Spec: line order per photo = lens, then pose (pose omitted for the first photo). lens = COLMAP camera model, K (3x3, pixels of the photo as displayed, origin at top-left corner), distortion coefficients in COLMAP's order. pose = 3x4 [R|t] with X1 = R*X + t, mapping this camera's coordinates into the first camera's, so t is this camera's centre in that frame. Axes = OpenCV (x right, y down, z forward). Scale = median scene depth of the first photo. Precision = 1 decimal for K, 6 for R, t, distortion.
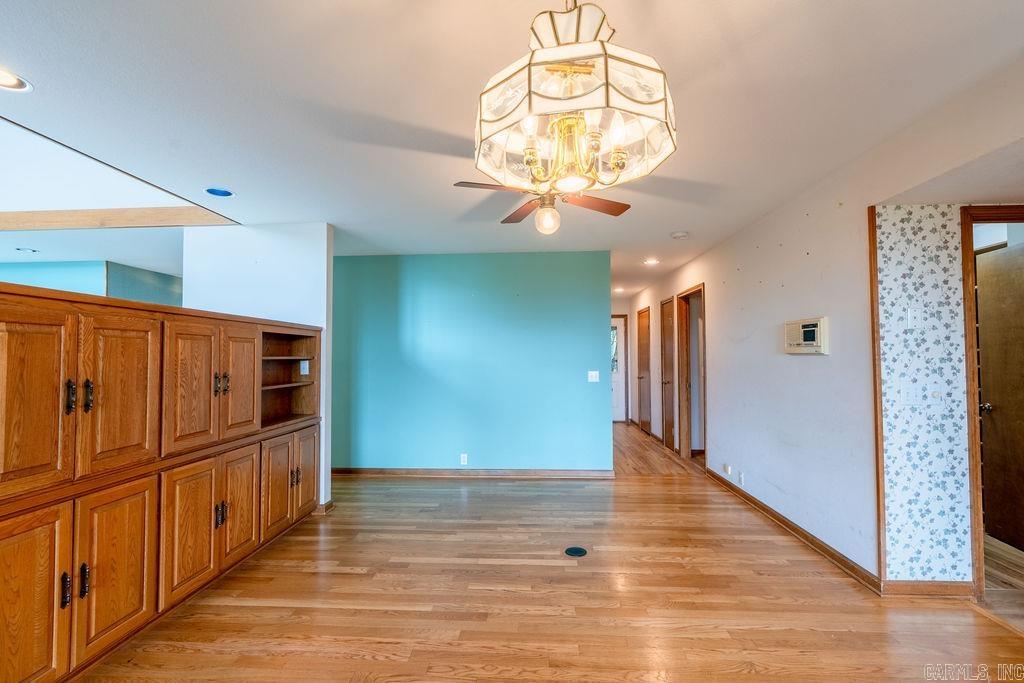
lens RADIAL K [[455.9, 0, 512.0], [0, 455.9, 341.5], [0, 0, 1]] dist [0.003044, 0.000378]
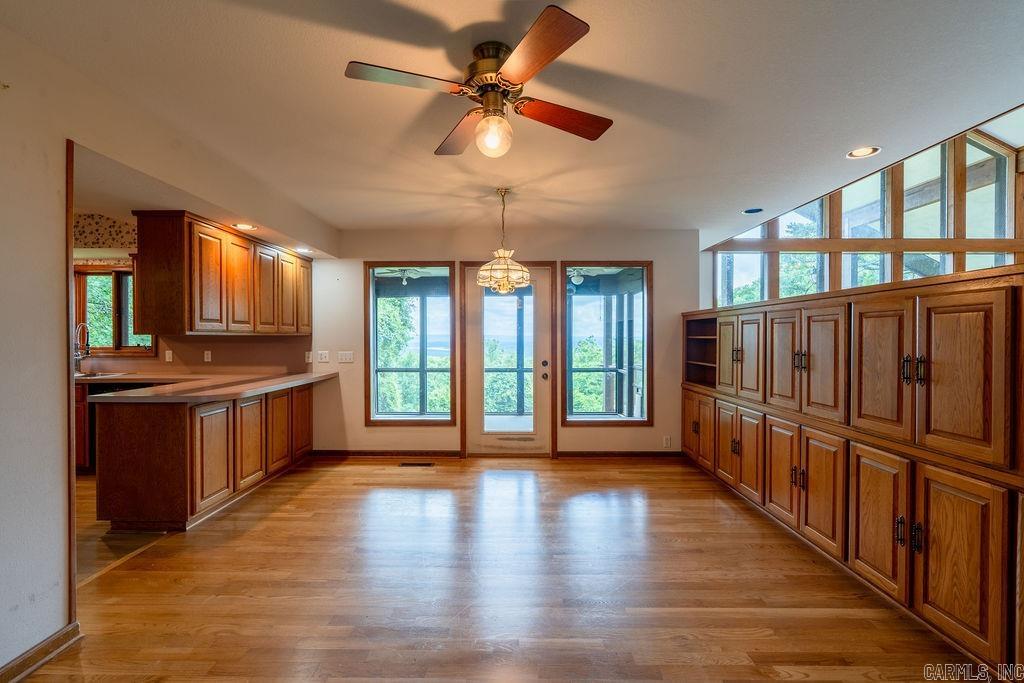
lens RADIAL K [[455.9, 0, 512.0], [0, 455.9, 341.5], [0, 0, 1]] dist [0.003044, 0.000378]
pose [[-0.997161, 0.002123, -0.075265, 0.115913], [0.004057, 0.999665, -0.025551, 0.063344], [0.075185, -0.025784, -0.996836, 1.844972]]
